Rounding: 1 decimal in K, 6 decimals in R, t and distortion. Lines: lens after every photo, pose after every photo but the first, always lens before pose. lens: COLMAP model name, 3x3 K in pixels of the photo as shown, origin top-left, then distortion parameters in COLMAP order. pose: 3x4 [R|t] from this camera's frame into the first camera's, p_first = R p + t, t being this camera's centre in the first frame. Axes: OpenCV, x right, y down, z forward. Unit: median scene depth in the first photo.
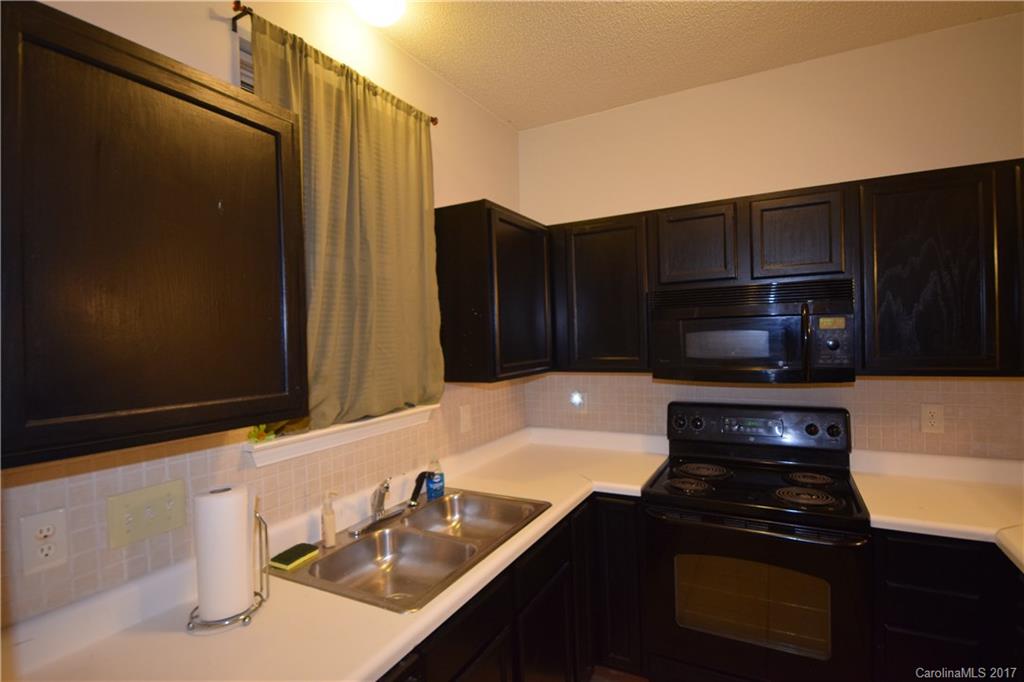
lens RADIAL K [[494.2, 0, 512.0], [0, 494.2, 341.0], [0, 0, 1]] dist [0.001320, -0.000654]
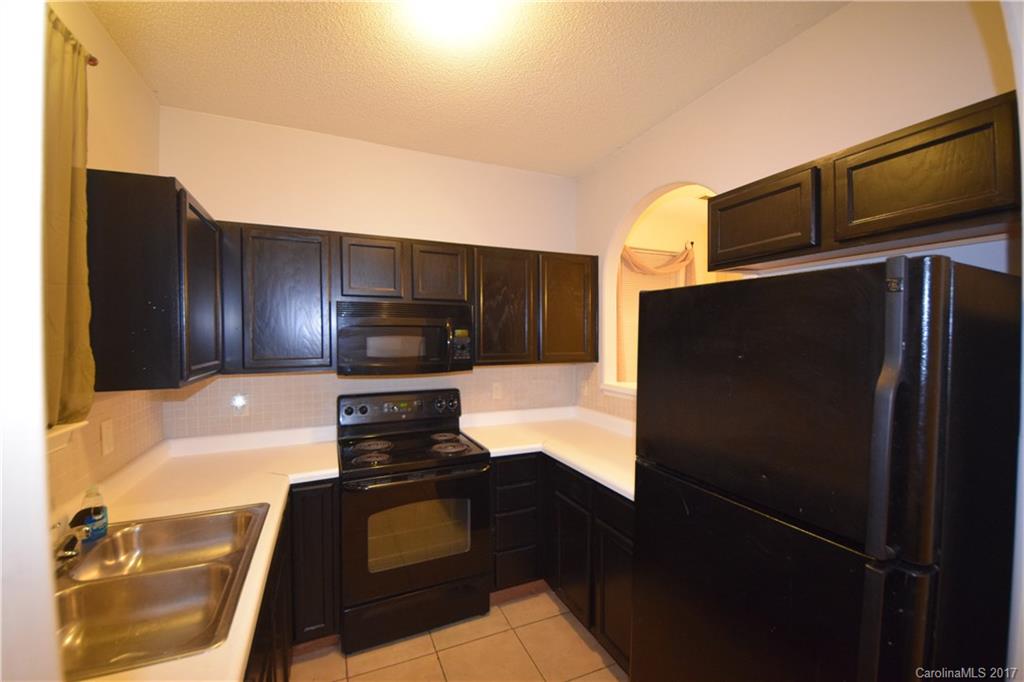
lens RADIAL K [[411.5, 0, 512.0], [0, 411.5, 341.0], [0, 0, 1]] dist [0.000443, -0.010505]
pose [[0.609486, 0.016838, 0.792618, -0.260588], [-0.002526, 0.999811, -0.019297, 0.013537], [-0.792793, 0.009759, 0.609413, 0.084518]]
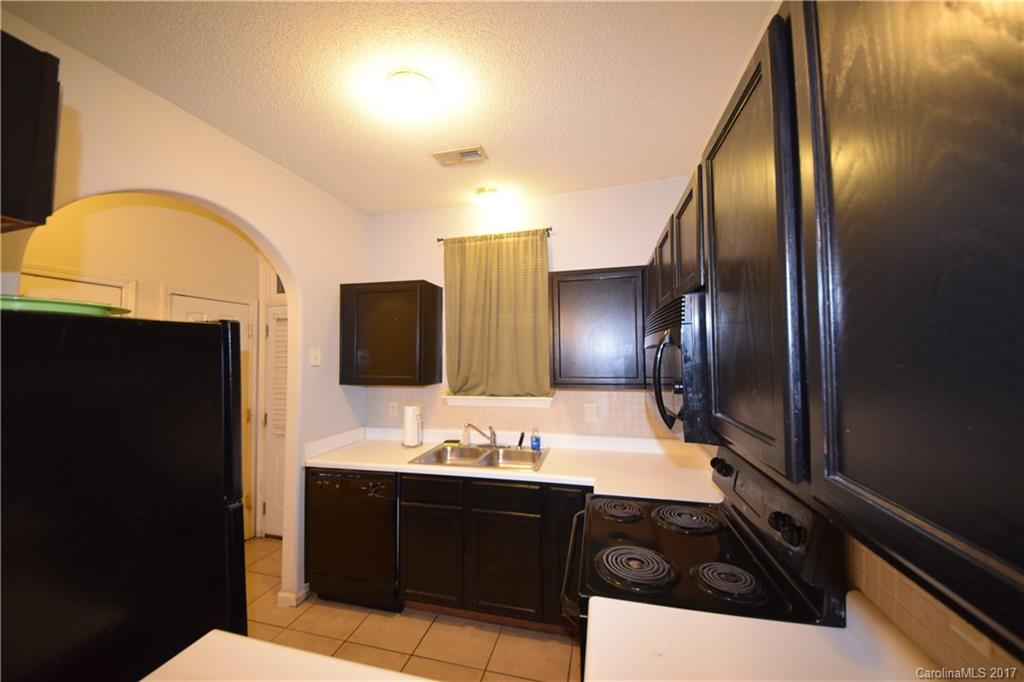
lens RADIAL K [[358.7, 0, 512.0], [0, 358.7, 341.0], [0, 0, 1]] dist [-0.027989, -0.000045]
pose [[0.254673, -0.012659, -0.966944, 1.030404], [-0.006250, 0.999872, -0.014736, -0.046789], [0.967007, 0.009796, 0.254561, 0.593306]]
